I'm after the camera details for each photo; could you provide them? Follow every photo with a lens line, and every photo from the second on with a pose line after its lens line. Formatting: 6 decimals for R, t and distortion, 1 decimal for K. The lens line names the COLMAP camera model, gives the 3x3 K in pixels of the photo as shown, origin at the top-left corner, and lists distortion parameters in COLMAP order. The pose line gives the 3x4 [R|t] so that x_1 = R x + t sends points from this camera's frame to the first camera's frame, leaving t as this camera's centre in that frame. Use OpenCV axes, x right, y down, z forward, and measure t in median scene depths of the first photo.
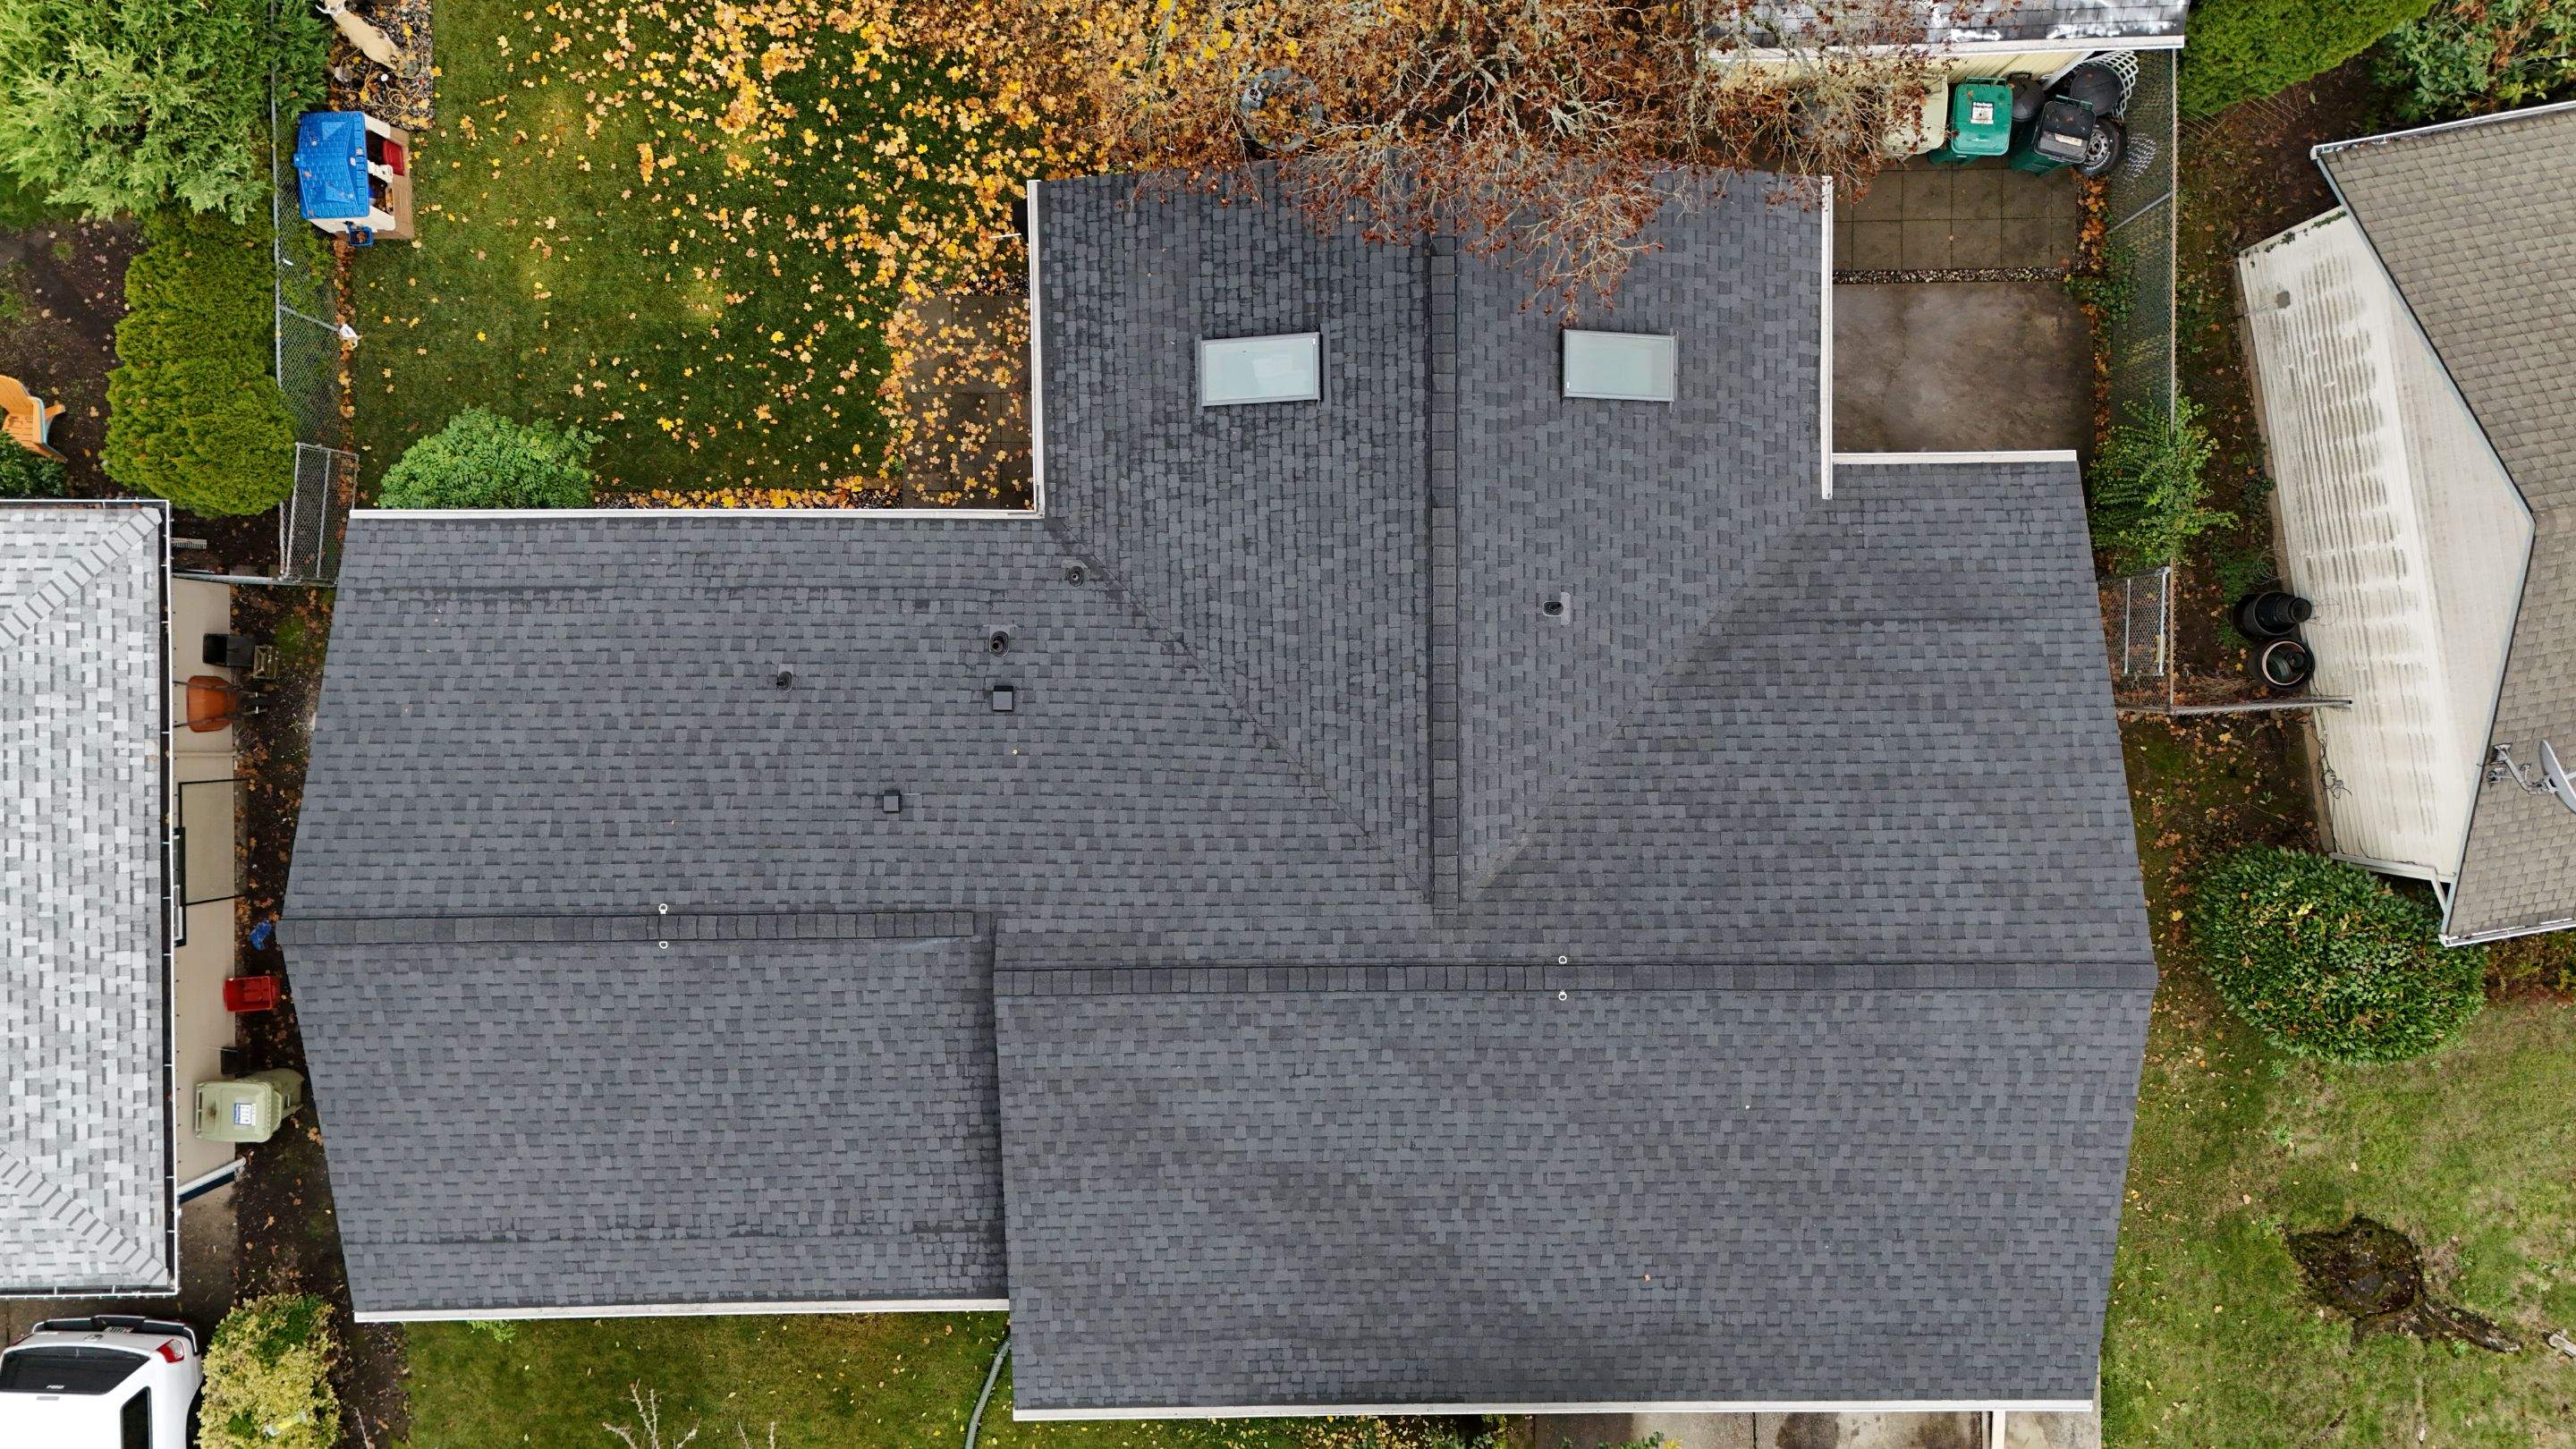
lens RADIAL K [[1880.6, 0, 1288.0], [0, 1880.6, 724.5], [0, 0, 1]] dist [0.094723, -0.109107]
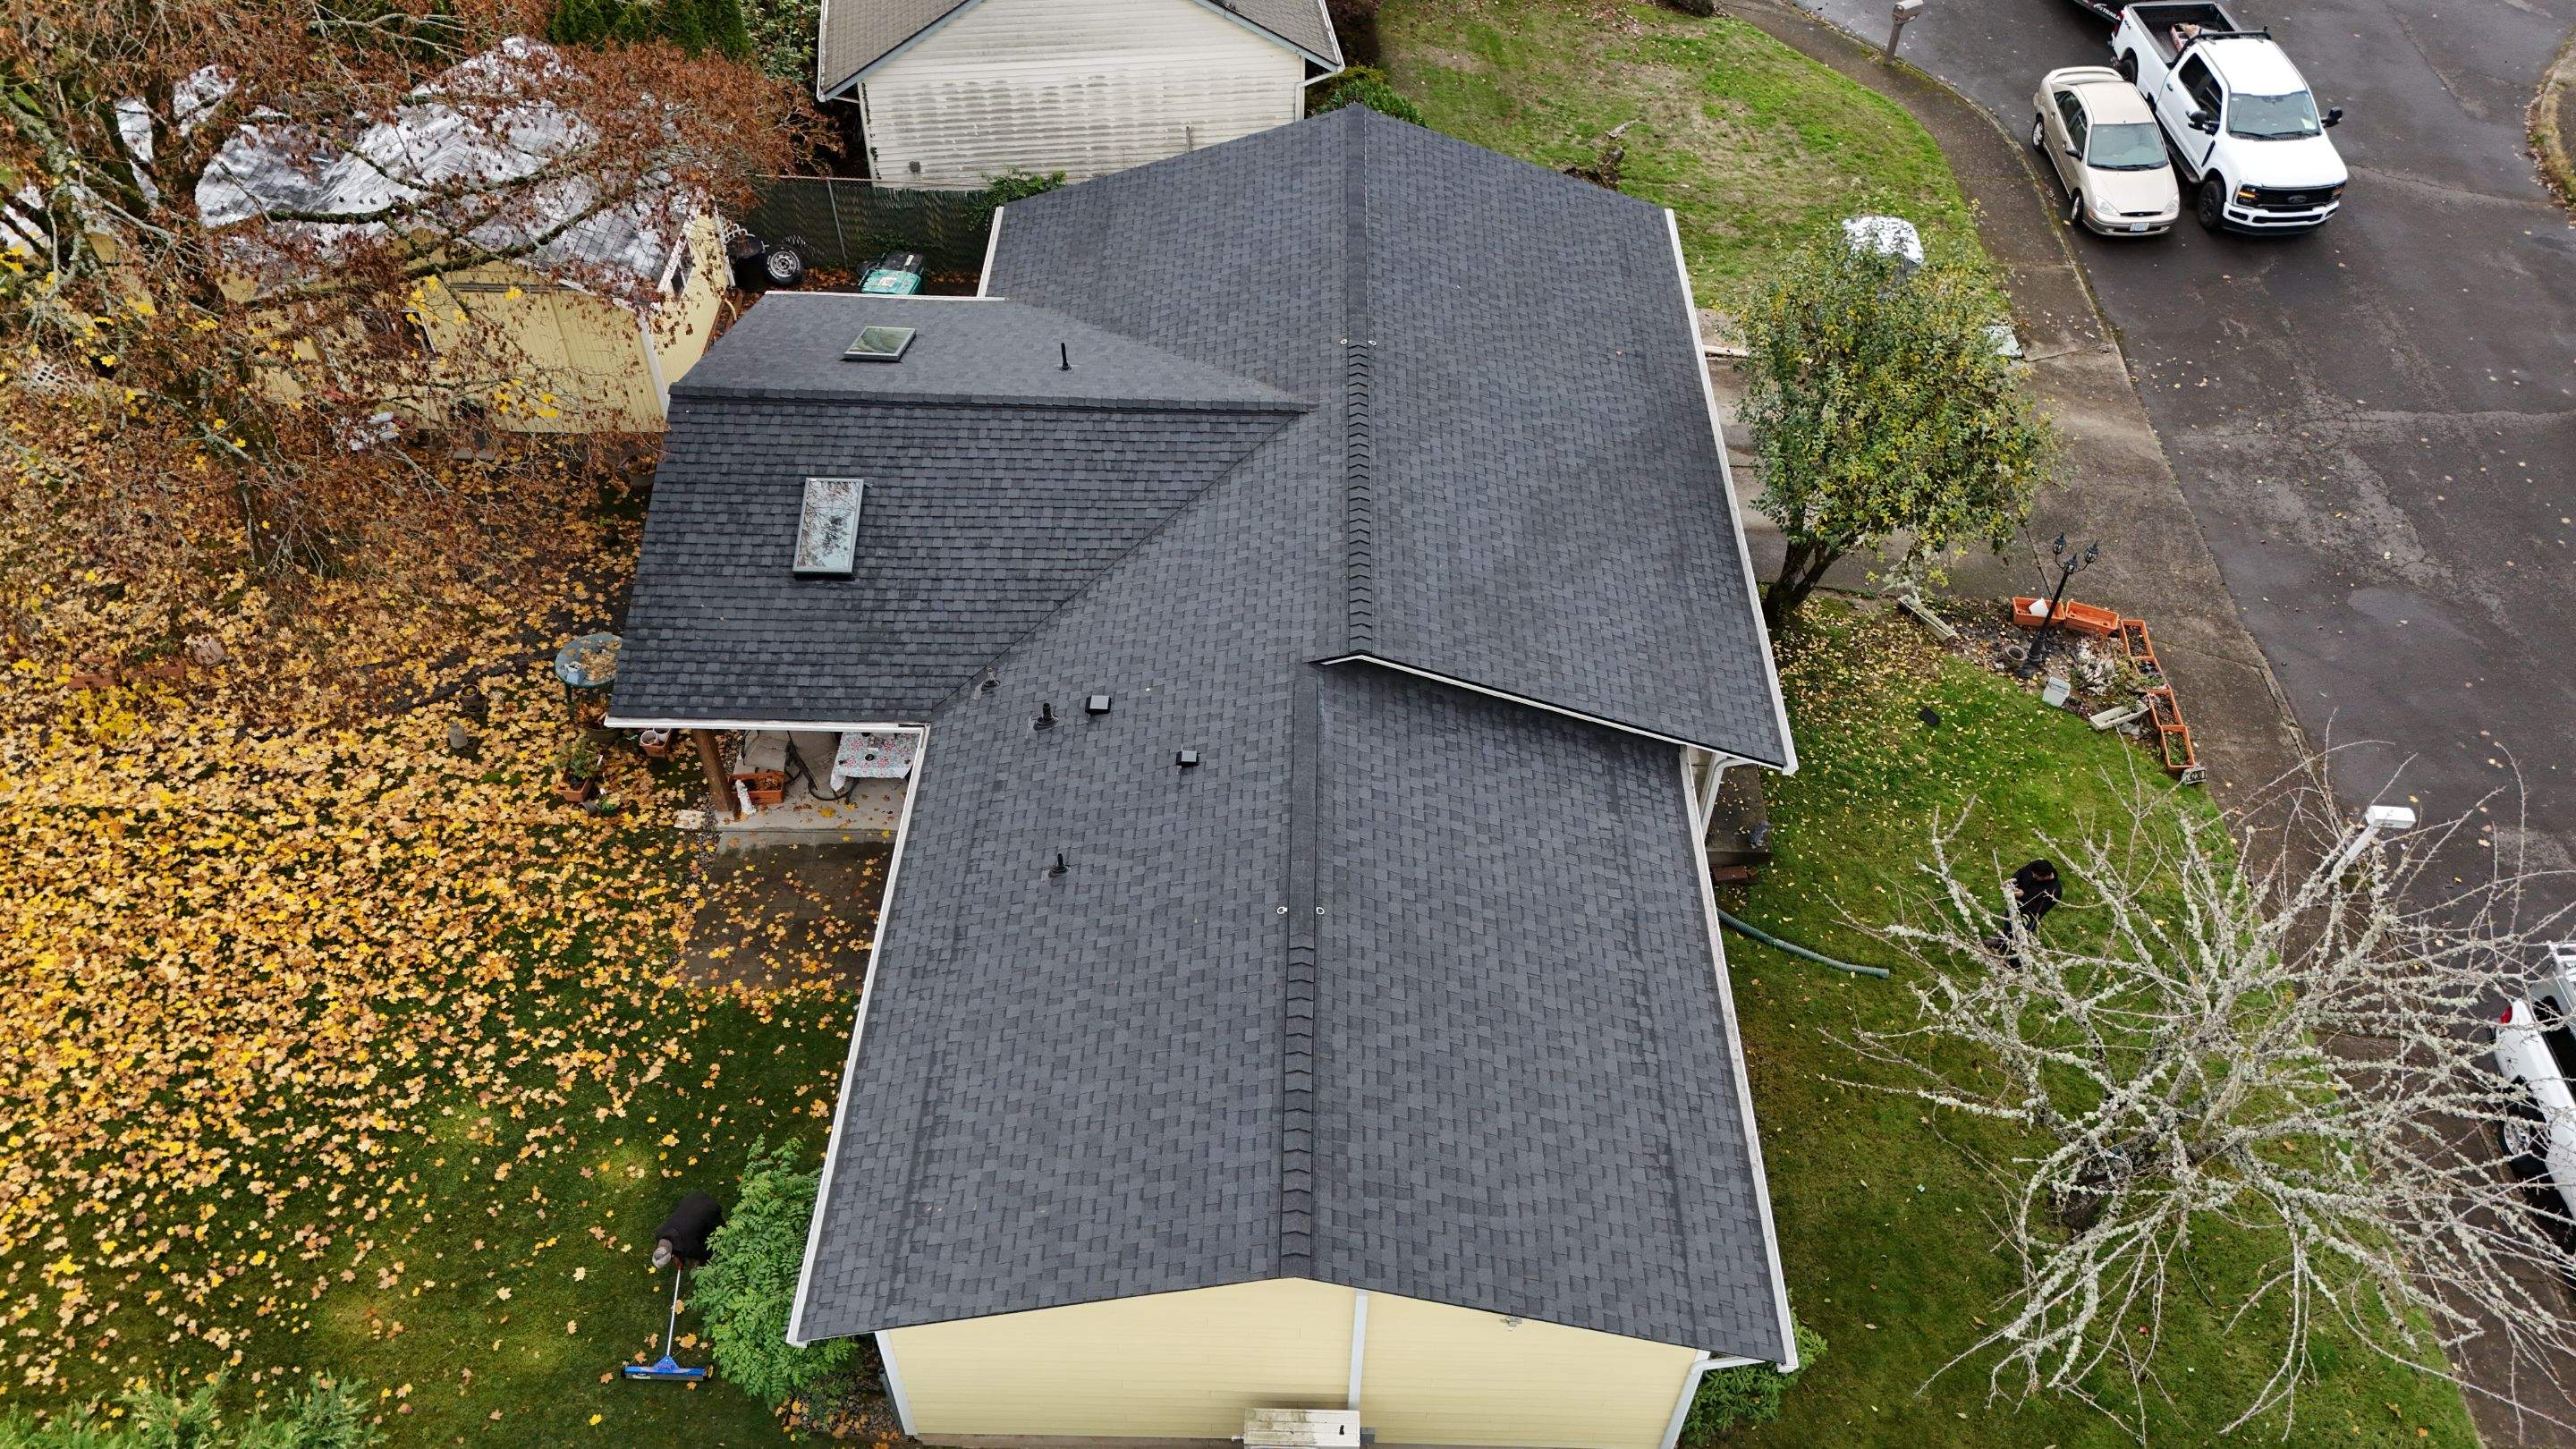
lens RADIAL K [[1880.6, 0, 1288.0], [0, 1880.6, 724.5], [0, 0, 1]] dist [0.094723, -0.109107]
pose [[0.026701, -0.728847, 0.684156, -0.842112], [0.999629, 0.023187, -0.014311, 0.103609], [-0.005433, 0.684284, 0.729195, 0.237916]]
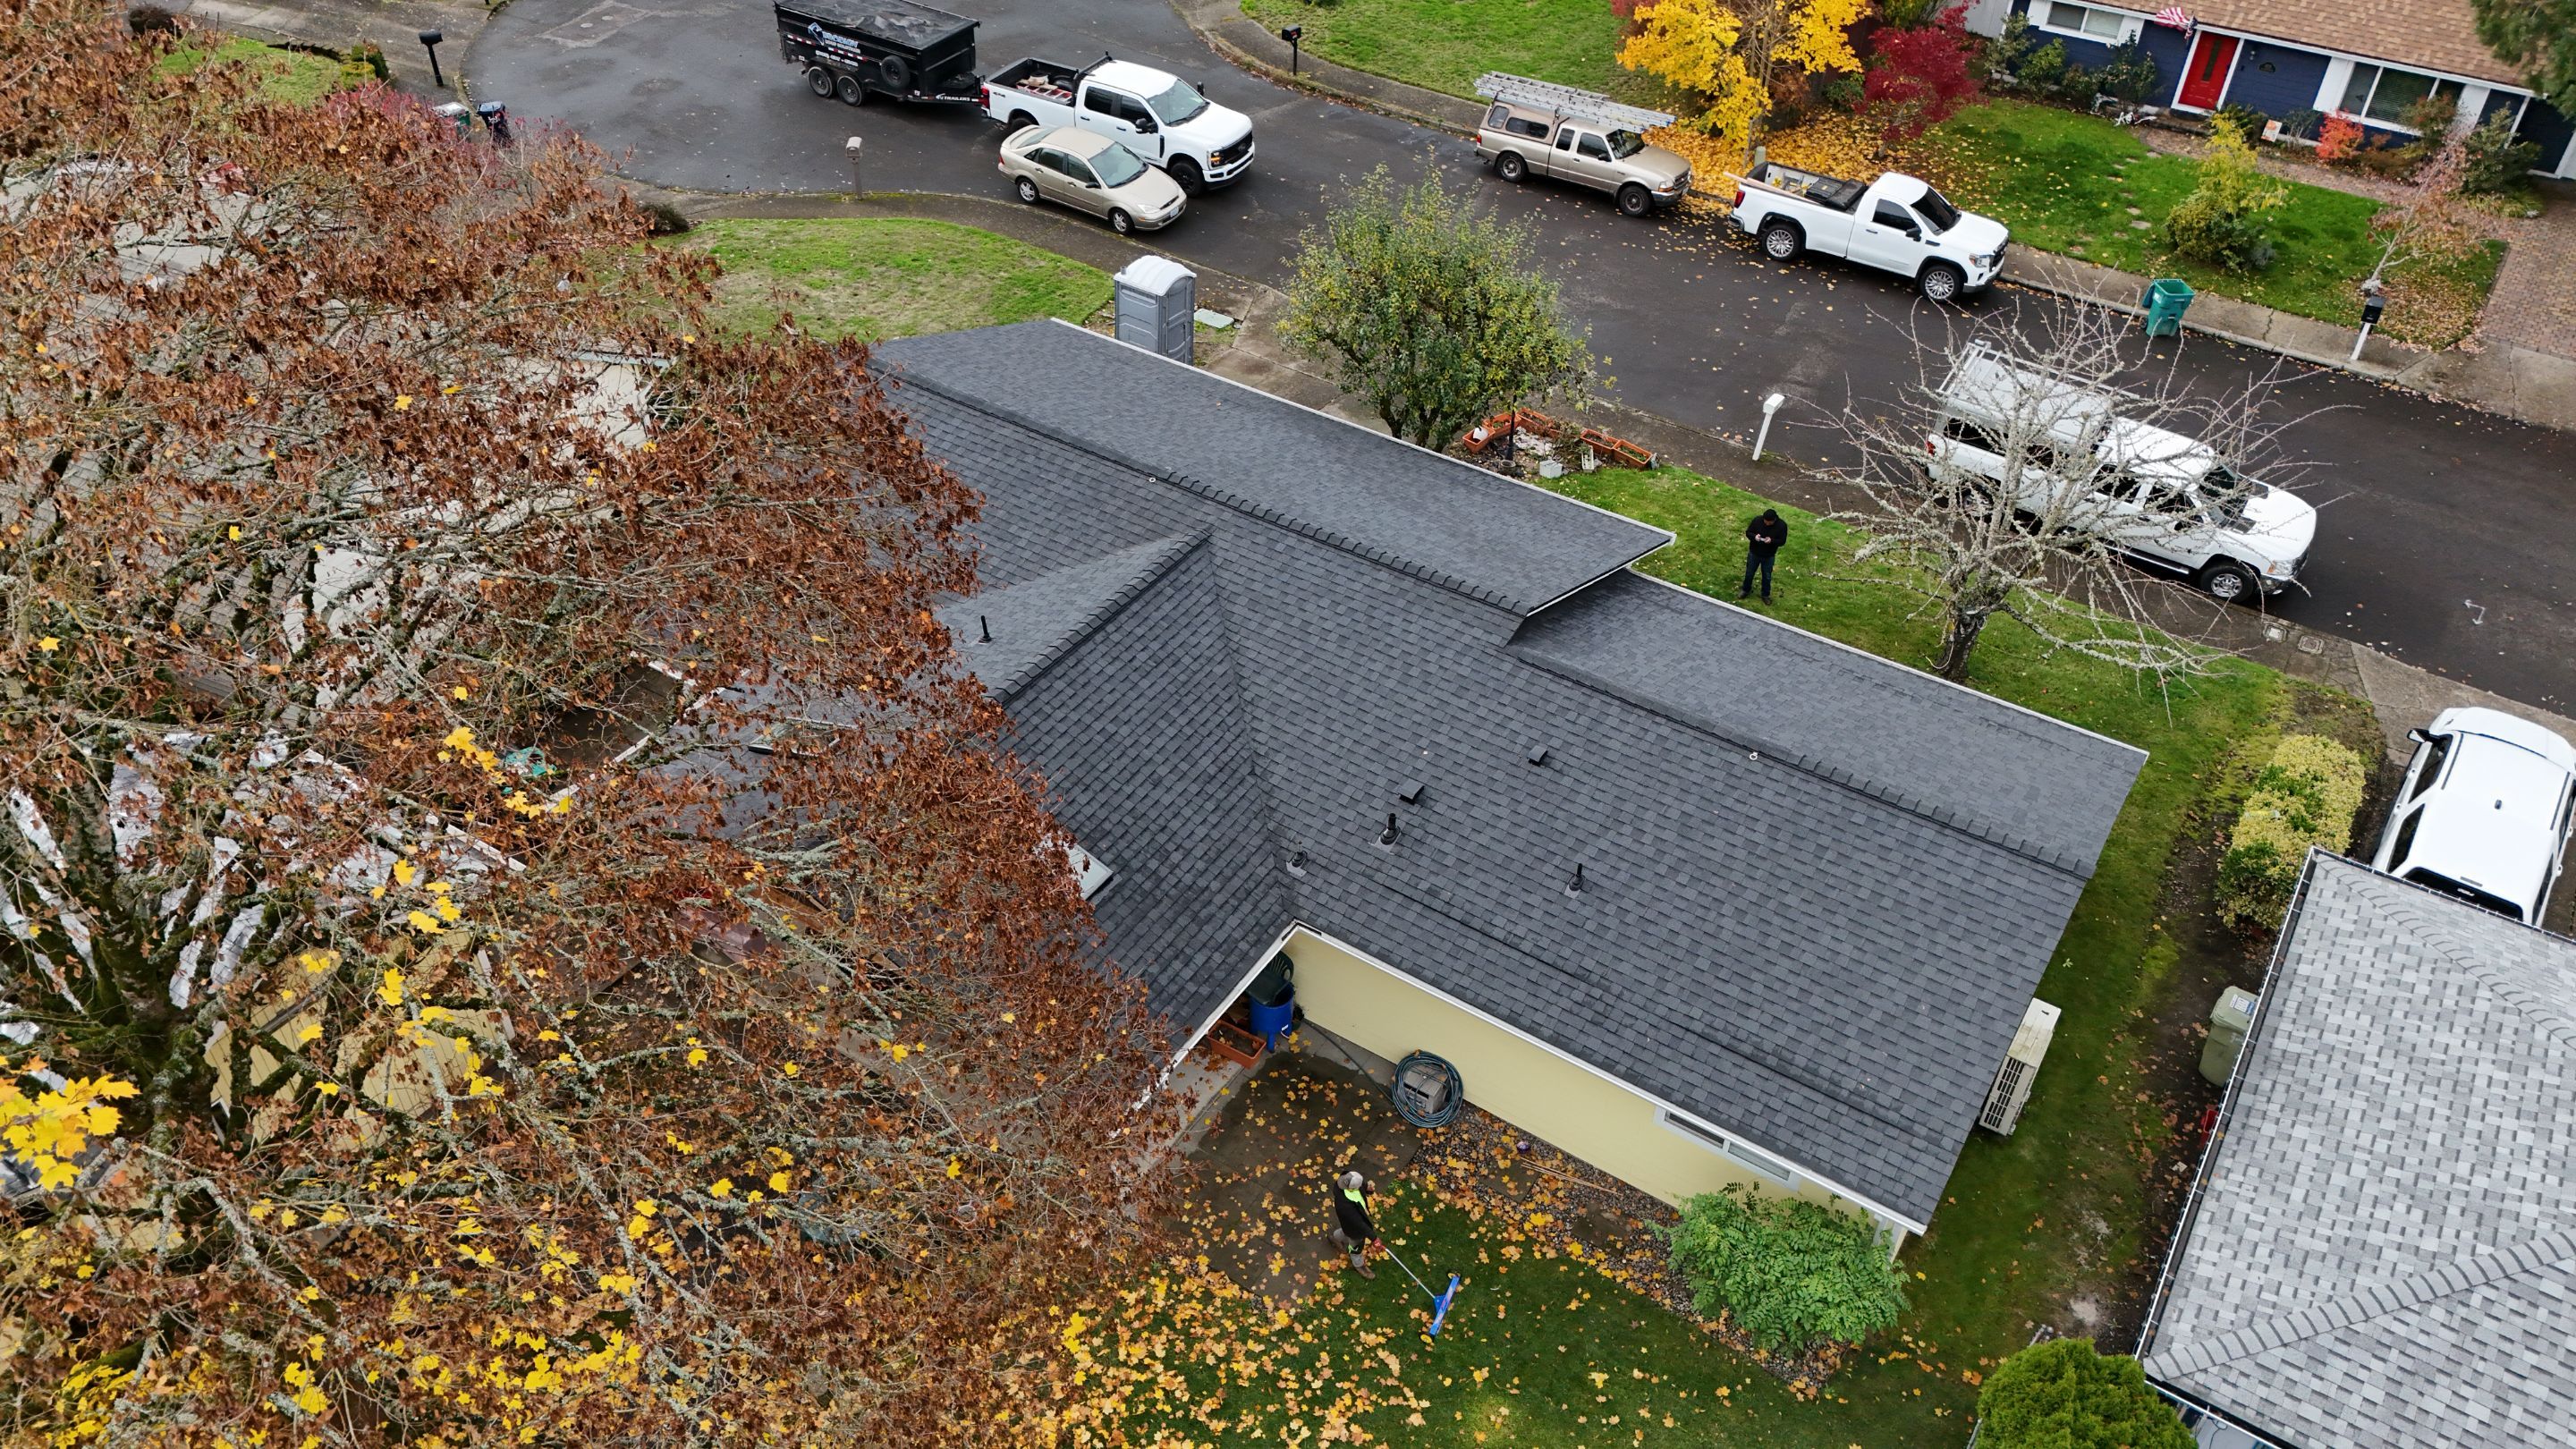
lens RADIAL K [[1880.6, 0, 1288.0], [0, 1880.6, 724.5], [0, 0, 1]] dist [0.094723, -0.109107]
pose [[-0.833240, -0.375164, 0.406155, -0.515434], [0.552437, -0.534479, 0.639645, -0.730806], [-0.022890, 0.757353, 0.652604, 0.228088]]
